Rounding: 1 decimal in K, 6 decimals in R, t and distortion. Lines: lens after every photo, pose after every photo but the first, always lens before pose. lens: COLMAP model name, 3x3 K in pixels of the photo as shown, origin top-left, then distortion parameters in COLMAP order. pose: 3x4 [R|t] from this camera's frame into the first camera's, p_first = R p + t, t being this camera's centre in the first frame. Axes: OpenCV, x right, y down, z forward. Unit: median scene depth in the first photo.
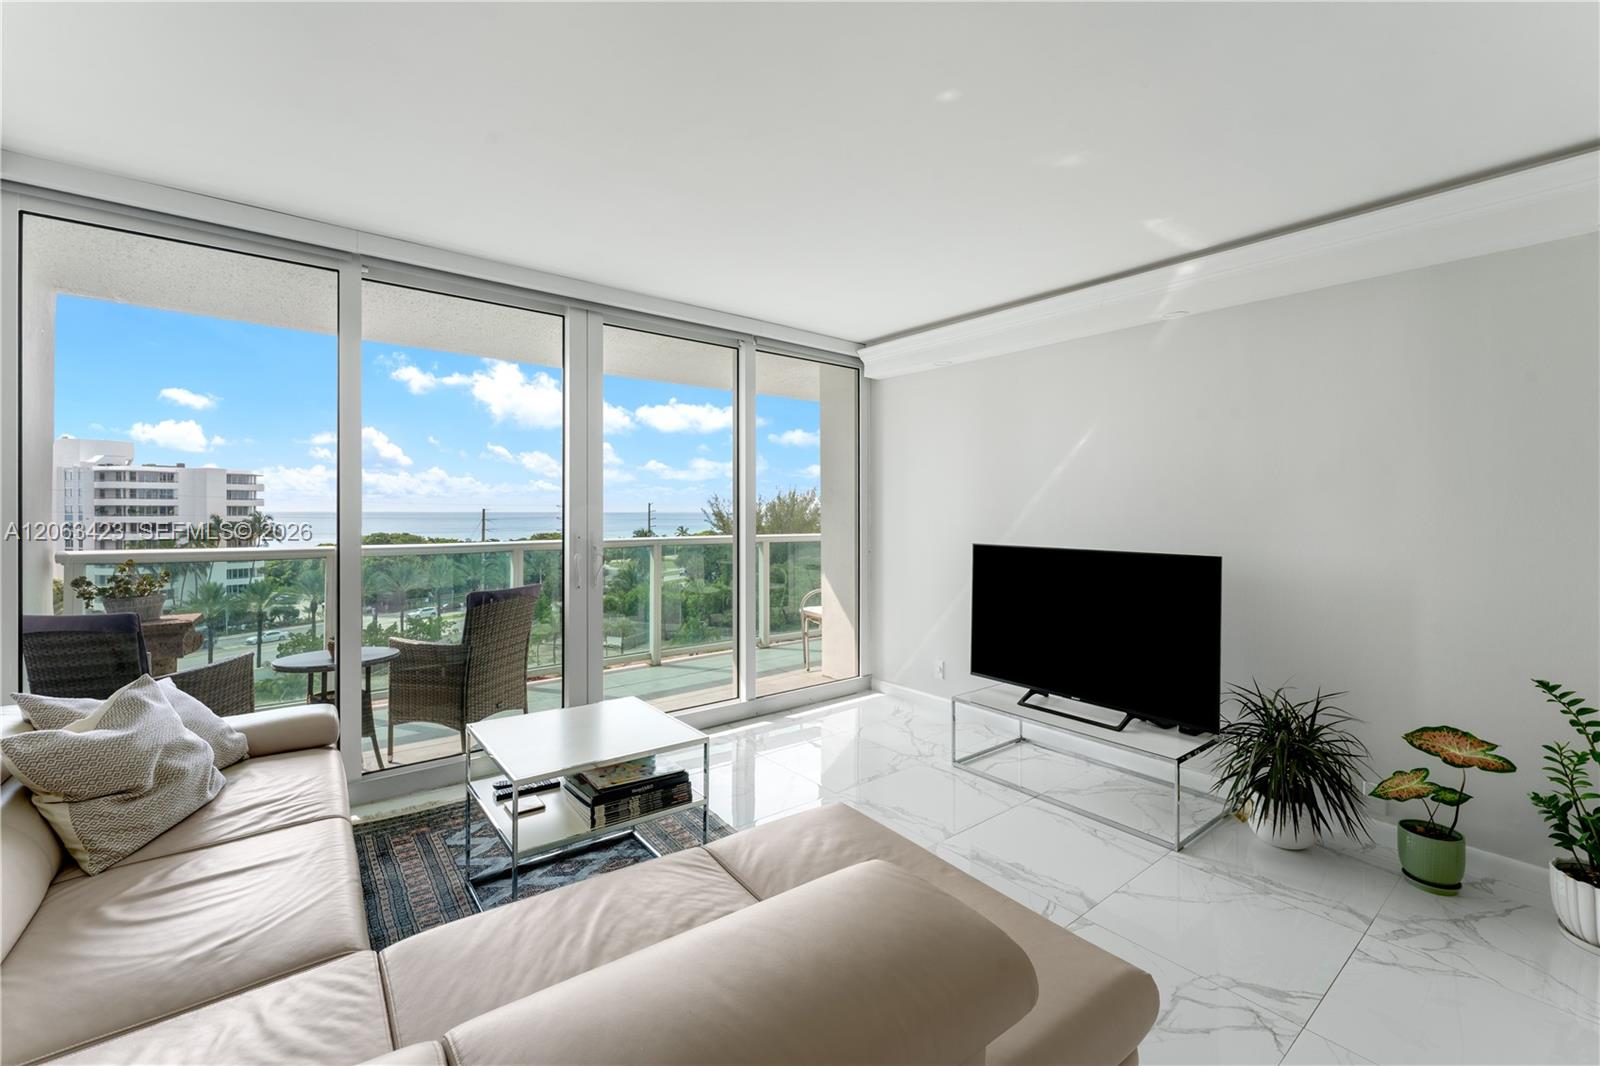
lens RADIAL K [[673.3, 0, 820.3], [0, 673.3, 514.3], [0, 0, 1]] dist [-0.007457, 0.000025]
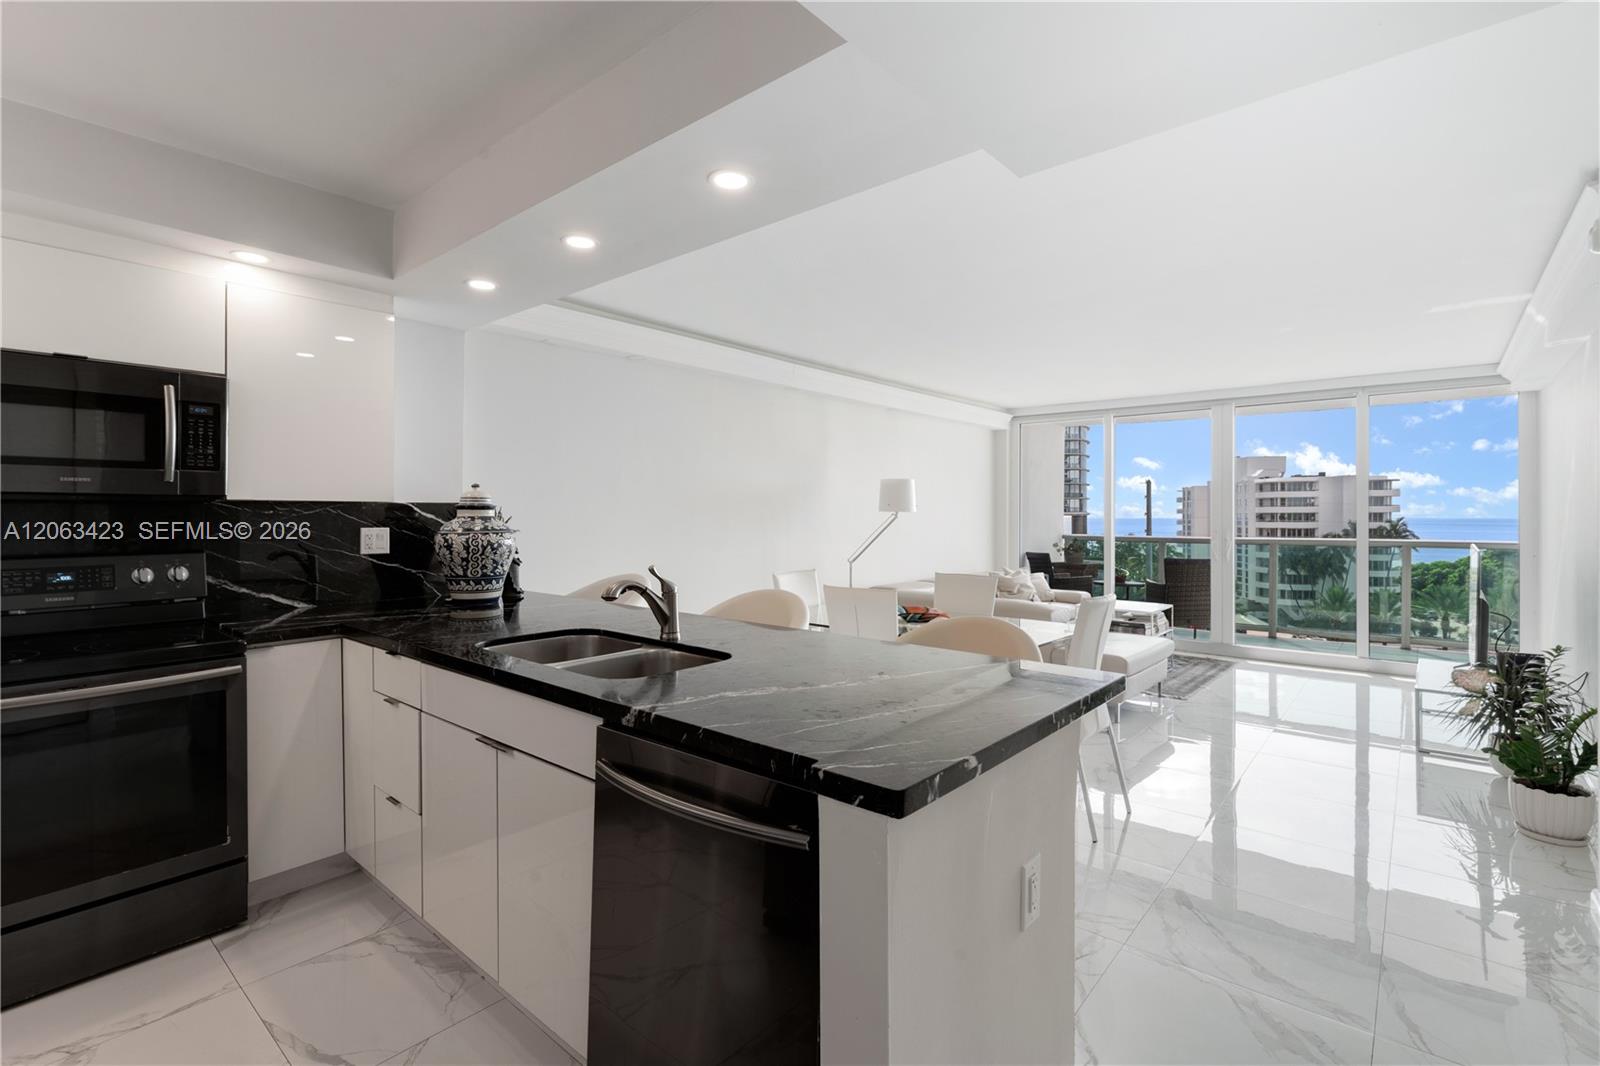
lens RADIAL K [[692.2, 0, 788.8], [0, 692.2, 522.6], [0, 0, 1]] dist [-0.003671, 0.000258]
pose [[0.149357, 0.007289, -0.988757, 1.060809], [-0.004946, 0.999966, 0.006624, 0.001661], [0.988771, 0.003901, 0.149388, -0.332221]]
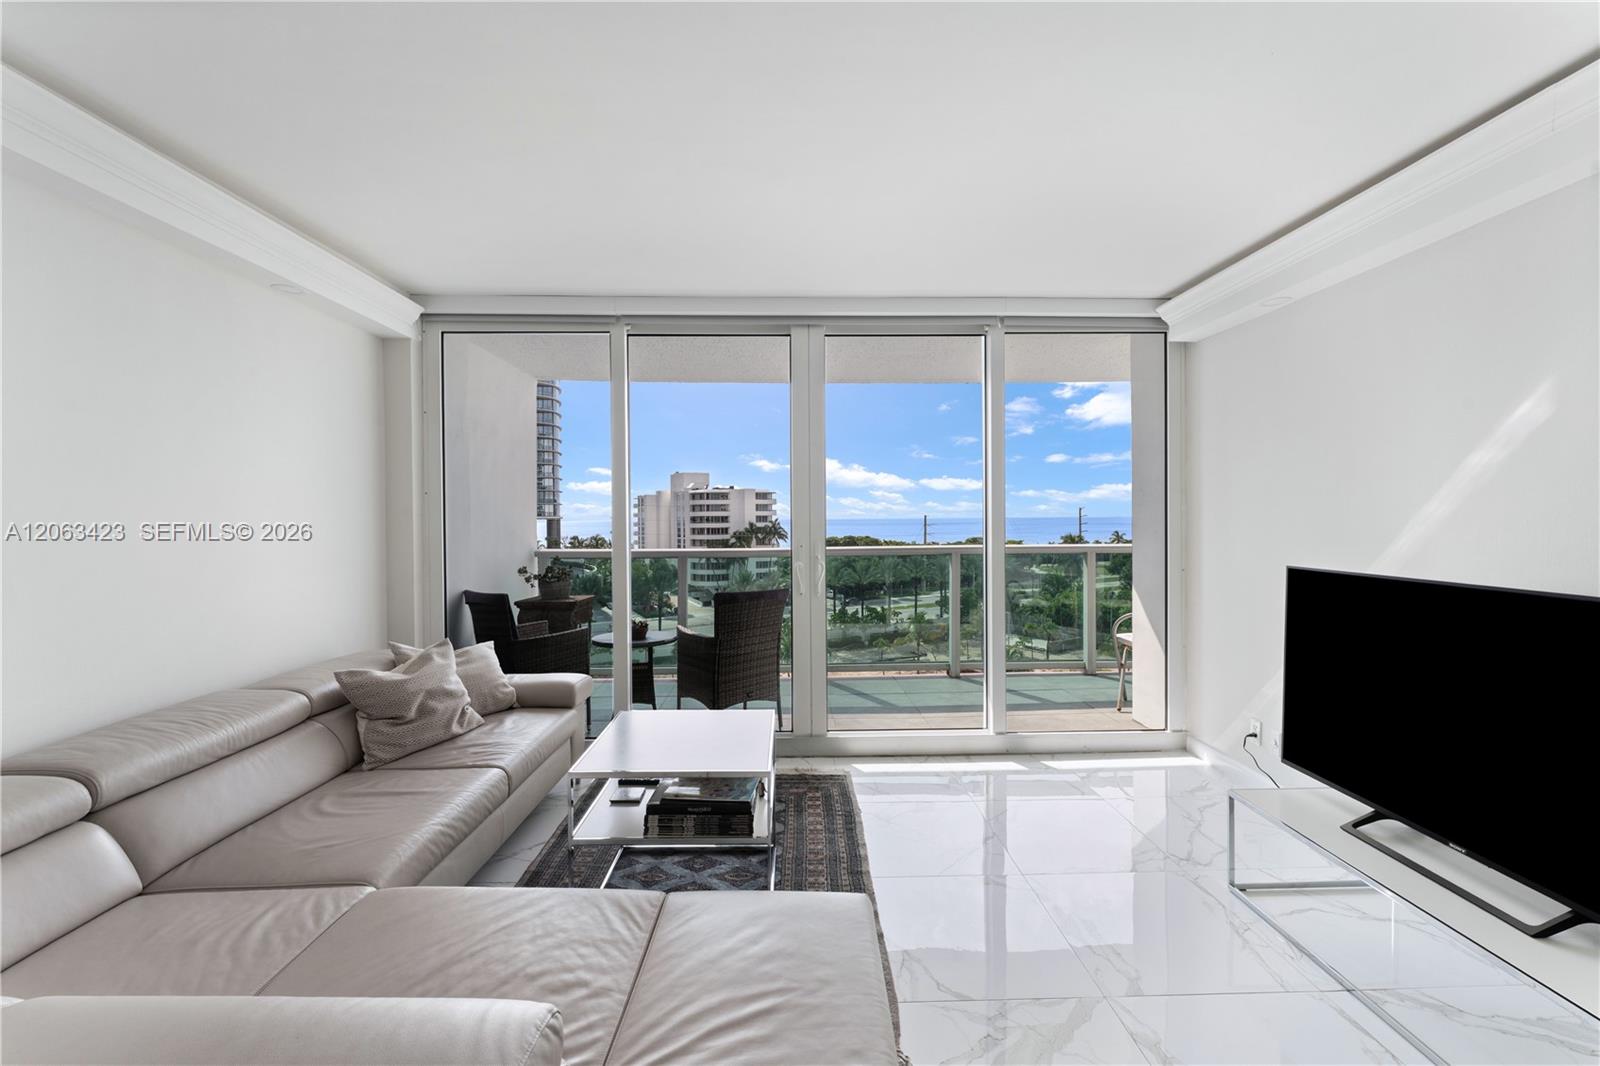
lens RADIAL K [[646.8, 0, 794.0], [0, 646.8, 525.6], [0, 0, 1]] dist [-0.001481, -0.001268]
pose [[0.785201, -0.002075, -0.619237, 0.205187], [0.007838, 0.999948, 0.006587, -0.002933], [0.619191, -0.010025, 0.785176, 0.173390]]
